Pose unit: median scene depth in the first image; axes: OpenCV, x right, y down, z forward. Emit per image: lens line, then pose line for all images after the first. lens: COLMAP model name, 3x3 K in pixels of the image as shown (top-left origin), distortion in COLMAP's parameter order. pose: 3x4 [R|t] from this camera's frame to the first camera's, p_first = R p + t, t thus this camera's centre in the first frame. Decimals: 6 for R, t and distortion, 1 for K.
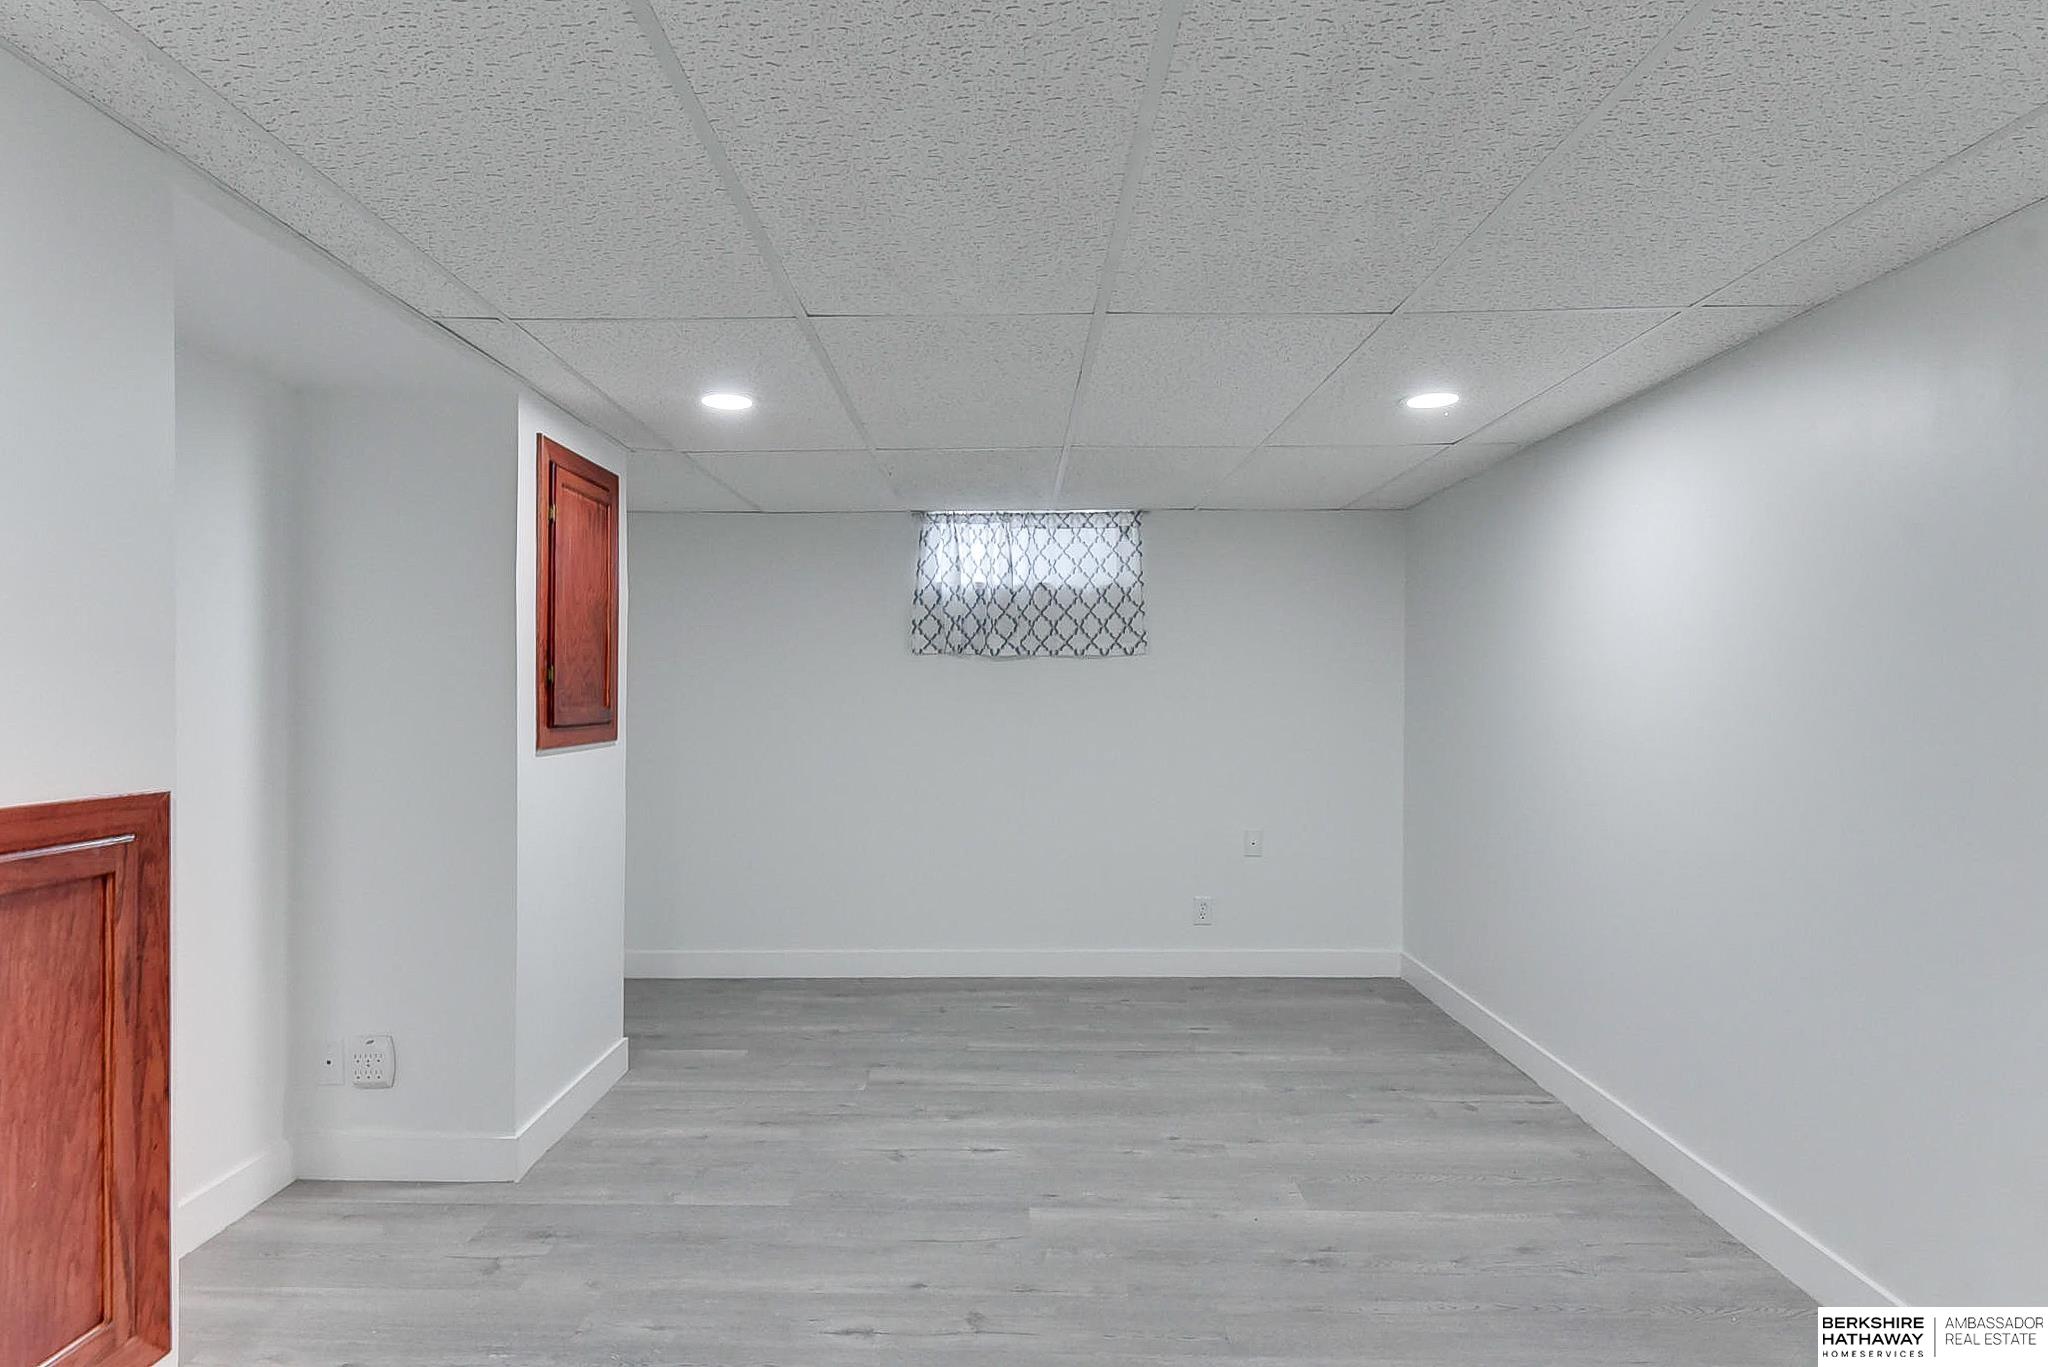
lens RADIAL K [[1093.0, 0, 1024.5], [0, 1093.0, 690.4], [0, 0, 1]] dist [0.003160, -0.001337]
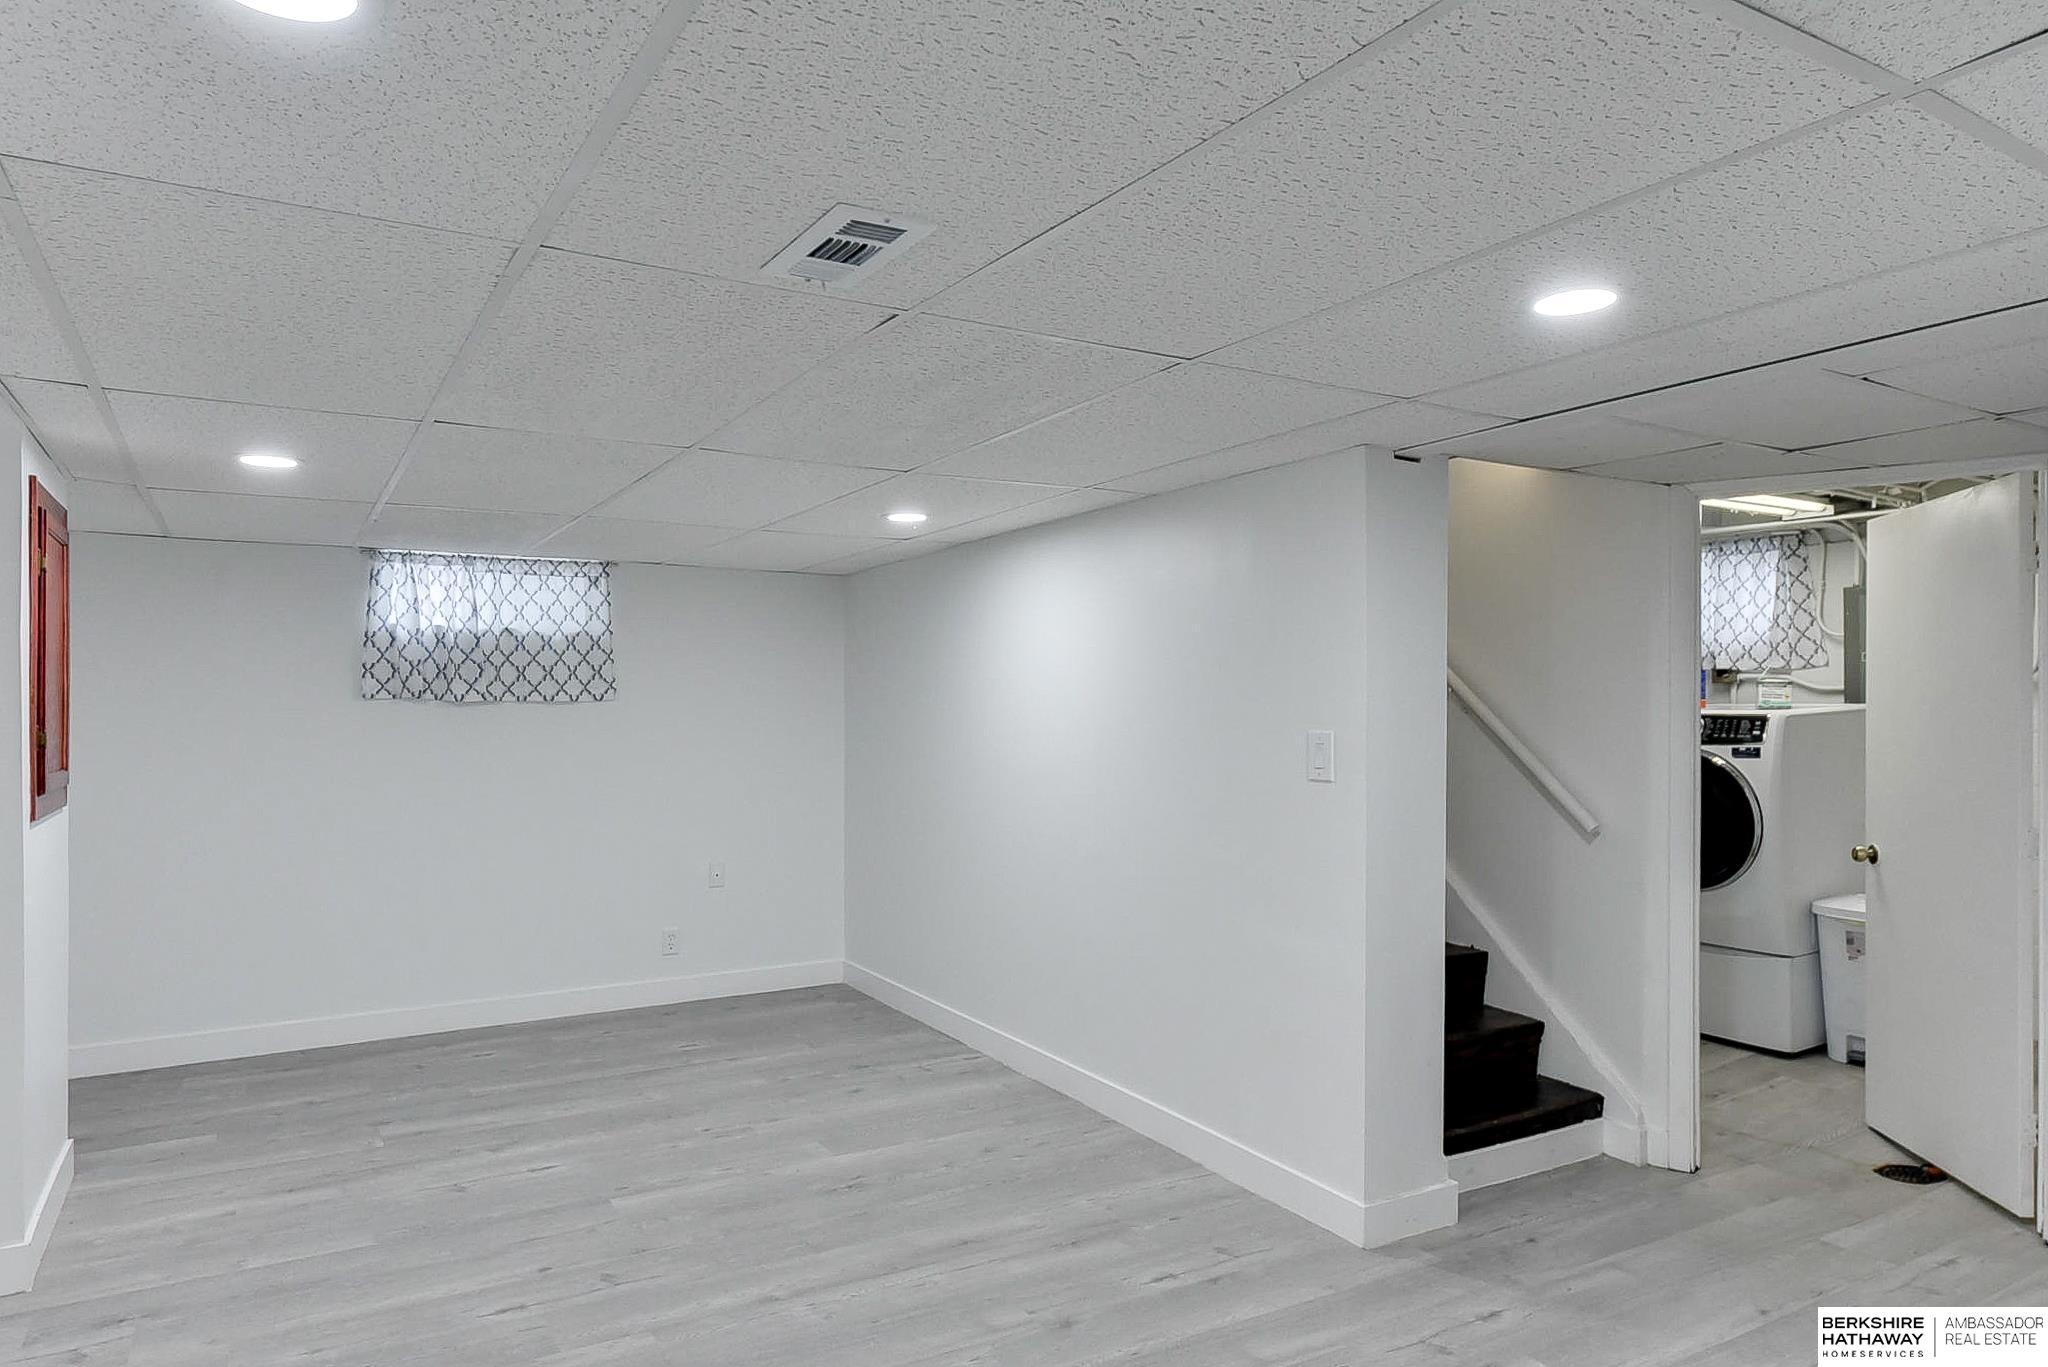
lens RADIAL K [[1219.3, 0, 957.7], [0, 1219.3, 692.6], [0, 0, 1]] dist [-0.001857, -0.002078]
pose [[0.871838, 0.004457, 0.489774, -0.187504], [0.001666, 0.999926, -0.012064, -0.028033], [-0.489791, 0.011333, 0.871766, -0.187466]]
